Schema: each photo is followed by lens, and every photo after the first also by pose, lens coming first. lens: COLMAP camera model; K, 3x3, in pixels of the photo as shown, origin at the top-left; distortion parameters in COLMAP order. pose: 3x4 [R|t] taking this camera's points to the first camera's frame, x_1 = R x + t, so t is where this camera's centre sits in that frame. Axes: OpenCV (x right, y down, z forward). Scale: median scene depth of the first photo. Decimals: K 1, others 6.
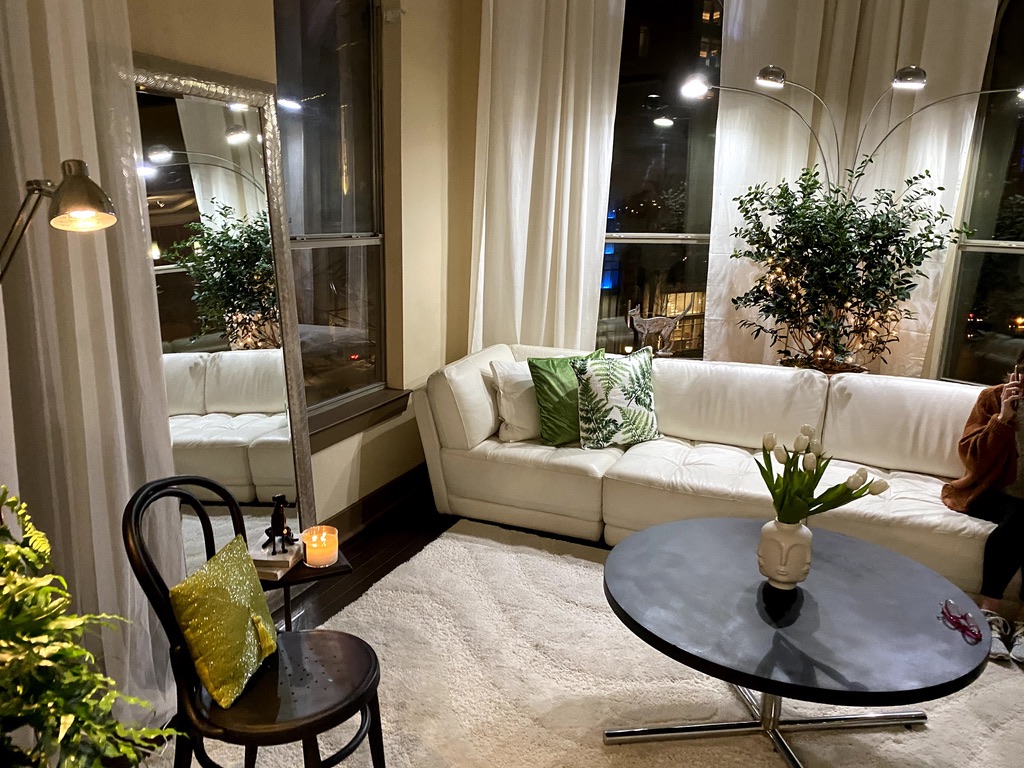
lens RADIAL K [[801.8, 0, 513.2], [0, 801.8, 382.6], [0, 0, 1]] dist [0.036696, -0.048172]
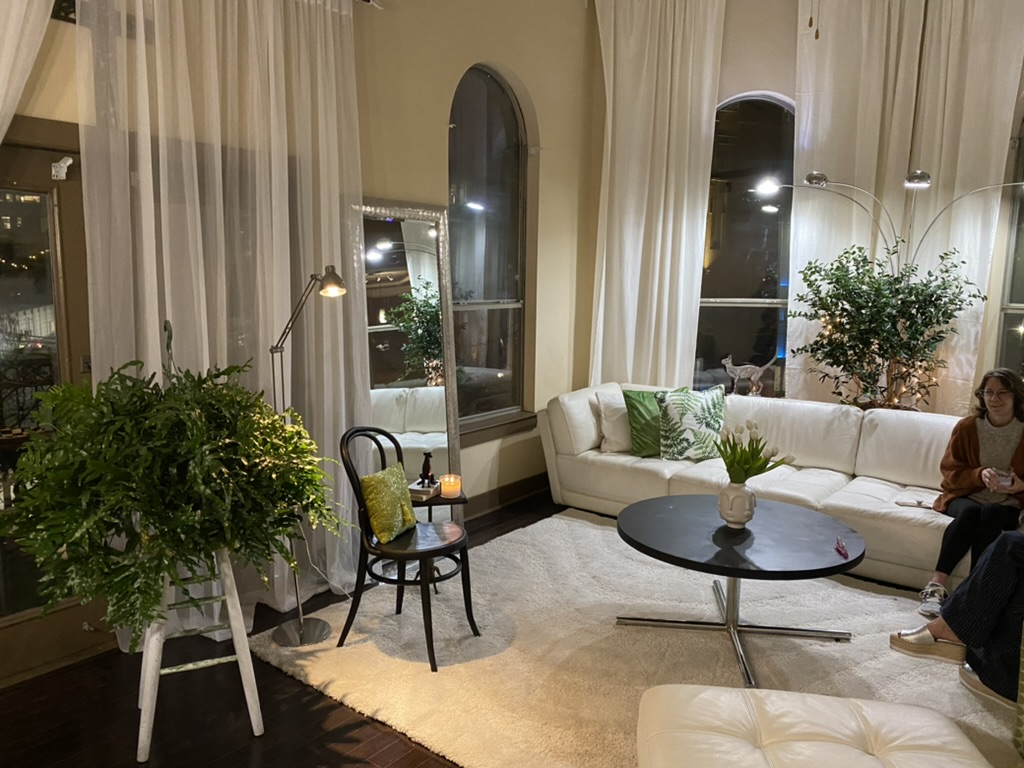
lens RADIAL K [[801.8, 0, 517.1], [0, 801.8, 377.2], [0, 0, 1]] dist [0.036696, -0.048172]
pose [[0.967894, 0.021249, -0.250457, 0.182543], [-0.043935, 0.995383, -0.085339, 0.070315], [0.247487, 0.093603, 0.964359, -0.345486]]
